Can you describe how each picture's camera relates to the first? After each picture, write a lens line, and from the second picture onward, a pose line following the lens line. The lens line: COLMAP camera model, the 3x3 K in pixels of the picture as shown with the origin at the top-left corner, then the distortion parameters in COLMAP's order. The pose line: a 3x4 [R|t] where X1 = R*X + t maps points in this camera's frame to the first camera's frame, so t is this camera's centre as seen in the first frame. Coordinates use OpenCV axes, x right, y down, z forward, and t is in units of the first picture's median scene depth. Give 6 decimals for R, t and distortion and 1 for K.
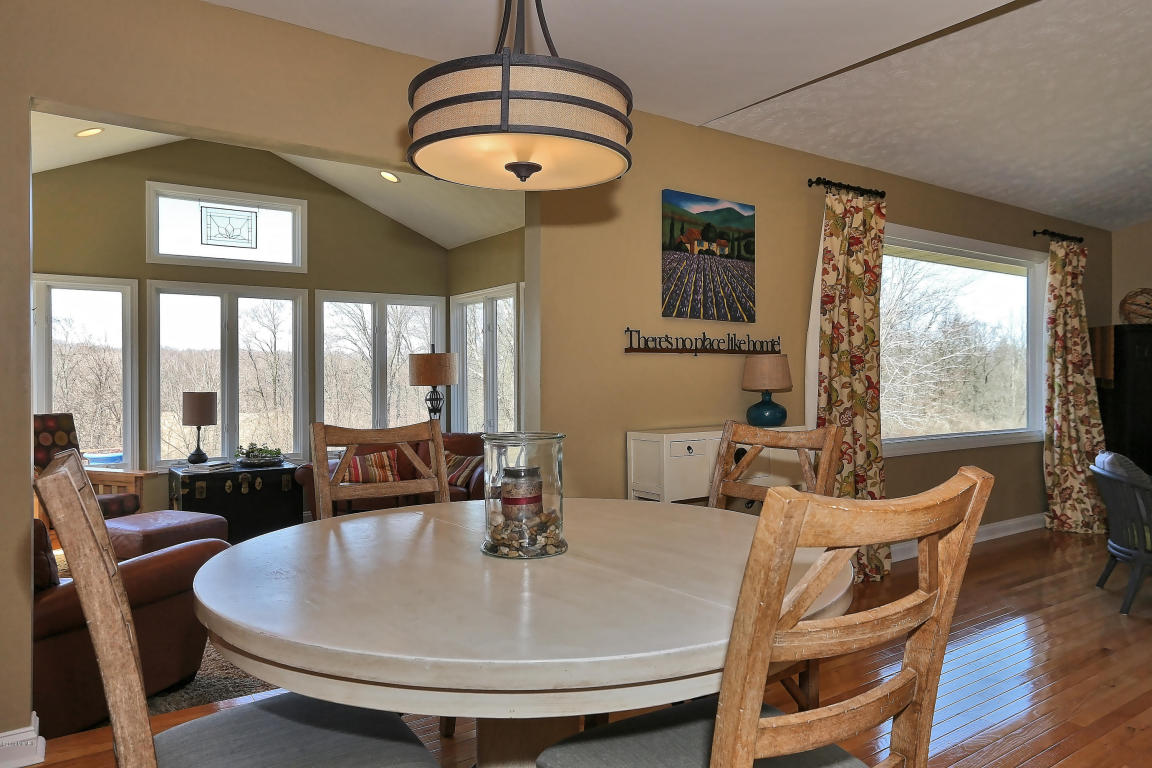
lens RADIAL K [[772.9, 0, 569.0], [0, 772.9, 384.1], [0, 0, 1]] dist [0.008806, 0.005101]
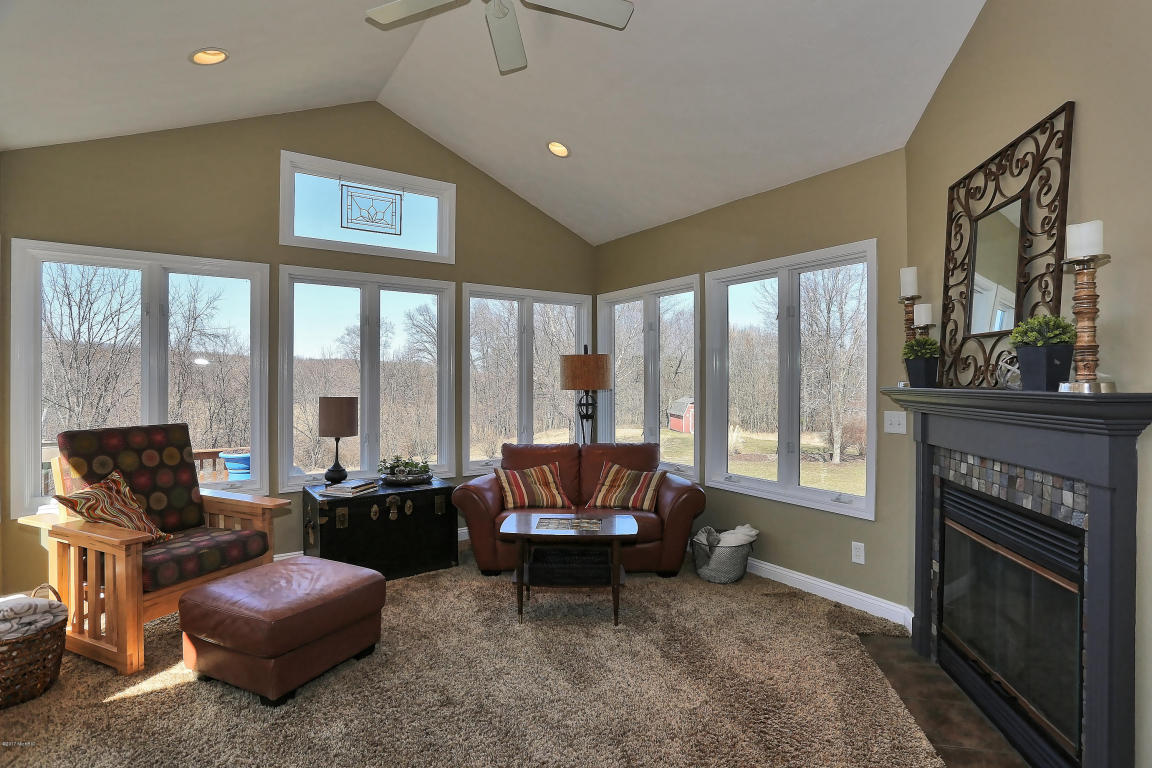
lens RADIAL K [[558.9, 0, 583.2], [0, 558.9, 382.2], [0, 0, 1]] dist [-0.047197, 0.011549]
pose [[0.999984, 0.004746, 0.003149, -0.201902], [-0.004726, 0.999968, -0.006450, -0.002963], [-0.003180, 0.006435, 0.999974, 0.375877]]
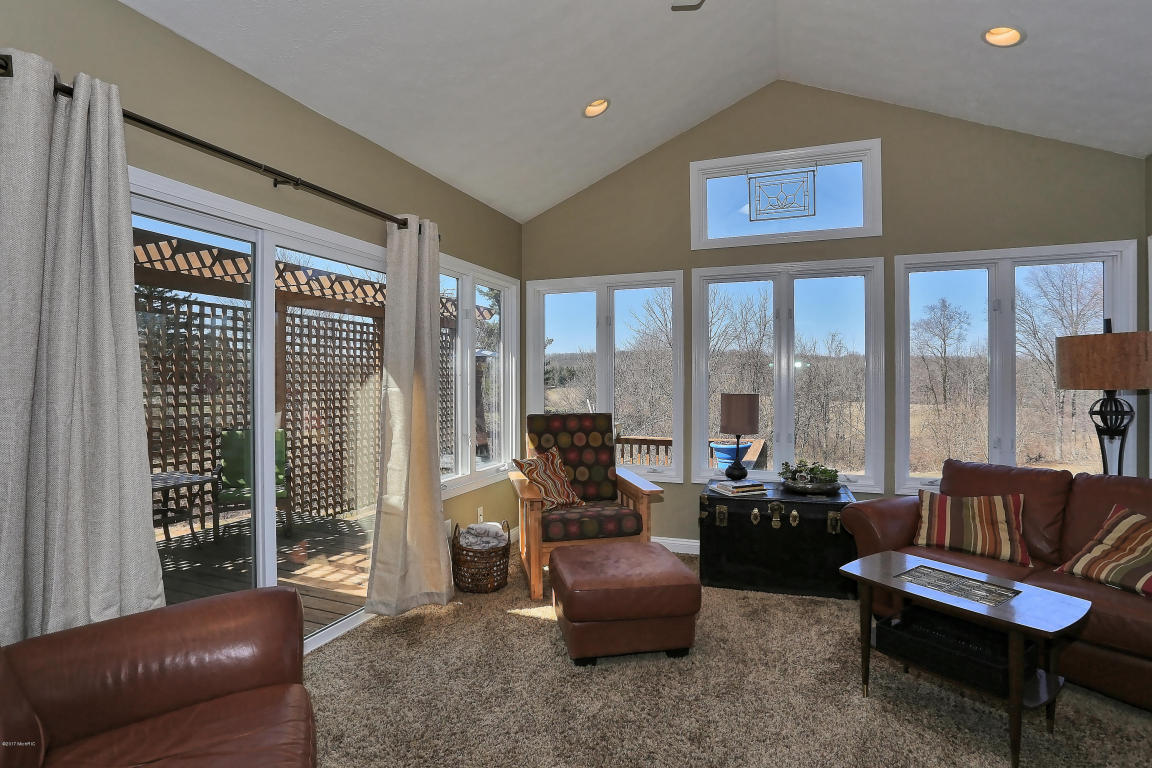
lens RADIAL K [[558.9, 0, 571.4], [0, 558.9, 384.3], [0, 0, 1]] dist [-0.047197, 0.011549]
pose [[0.568897, 0.007720, -0.822372, -0.079949], [-0.004495, 0.999970, 0.006277, -0.002826], [0.822396, 0.000125, 0.568915, 0.486542]]
